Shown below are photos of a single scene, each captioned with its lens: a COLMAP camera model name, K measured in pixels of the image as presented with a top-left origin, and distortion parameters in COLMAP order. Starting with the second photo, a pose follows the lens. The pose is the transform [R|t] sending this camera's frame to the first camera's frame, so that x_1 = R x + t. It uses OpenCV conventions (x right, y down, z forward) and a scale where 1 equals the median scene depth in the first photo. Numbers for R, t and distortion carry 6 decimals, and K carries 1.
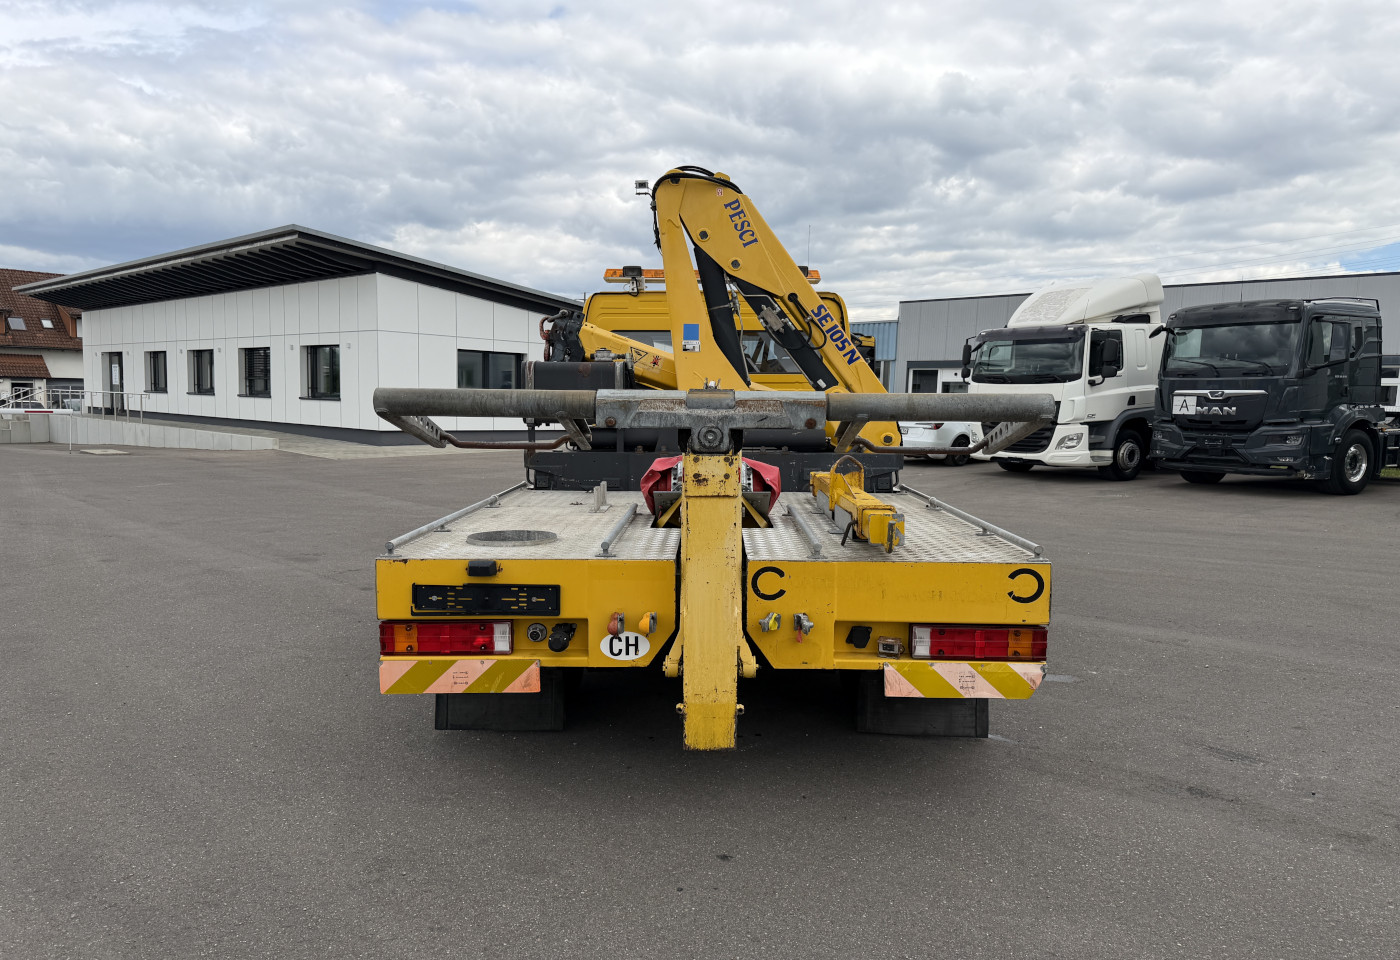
lens RADIAL K [[1047.8, 0, 772.7], [0, 1047.8, 482.5], [0, 0, 1]] dist [-0.000937, -0.025922]
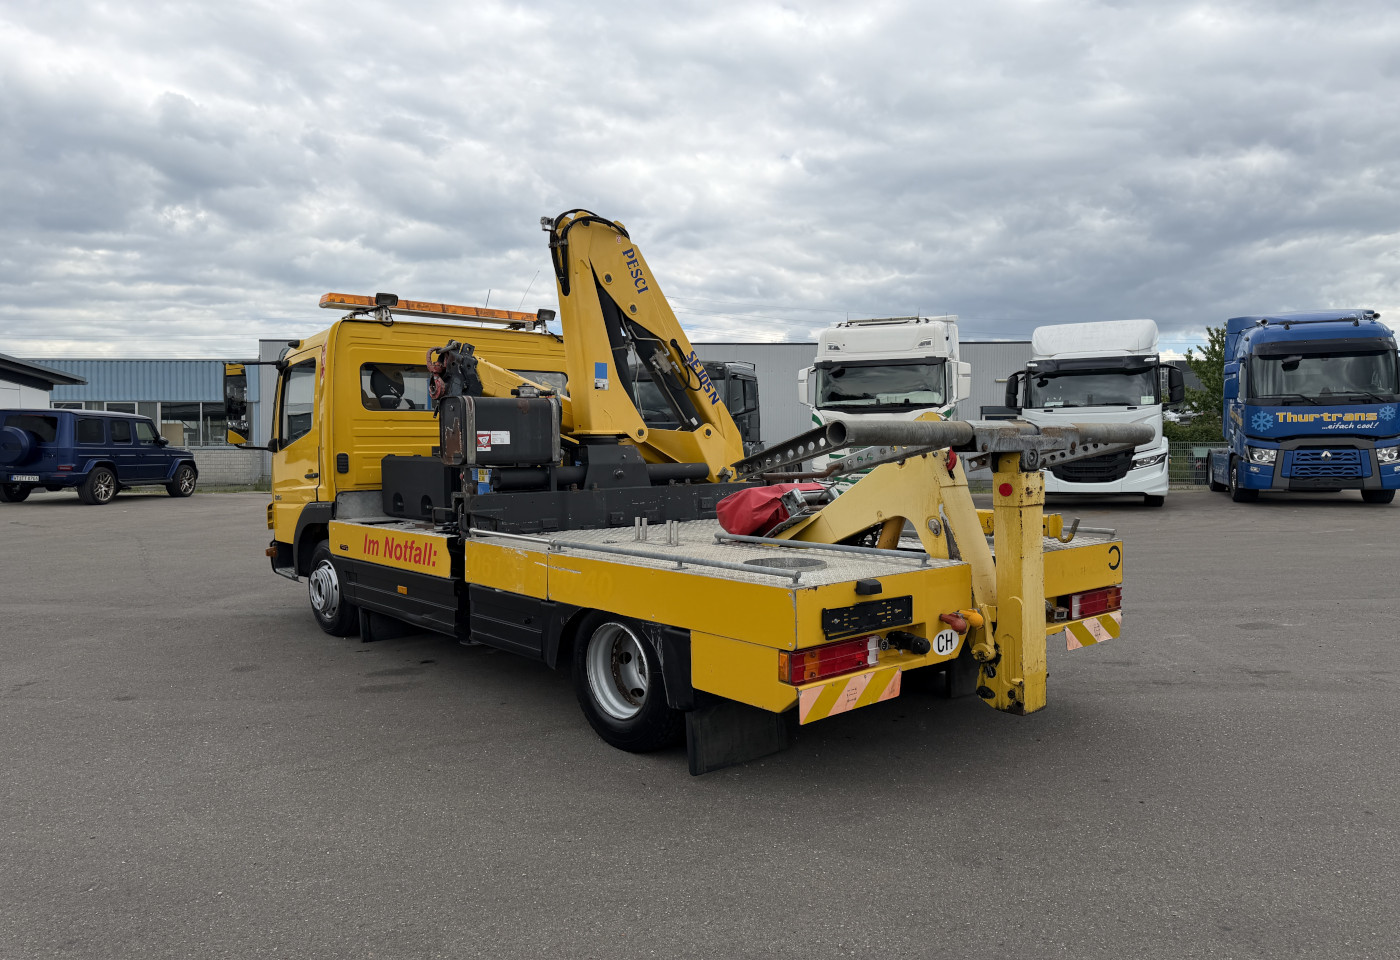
lens RADIAL K [[1064.4, 0, 661.2], [0, 1064.4, 463.6], [0, 0, 1]] dist [0.010125, 0.002750]
pose [[0.727457, -0.020800, 0.685838, -0.176221], [0.065242, 0.997109, -0.038962, -0.002339], [-0.683045, 0.073089, 0.726710, 0.051270]]
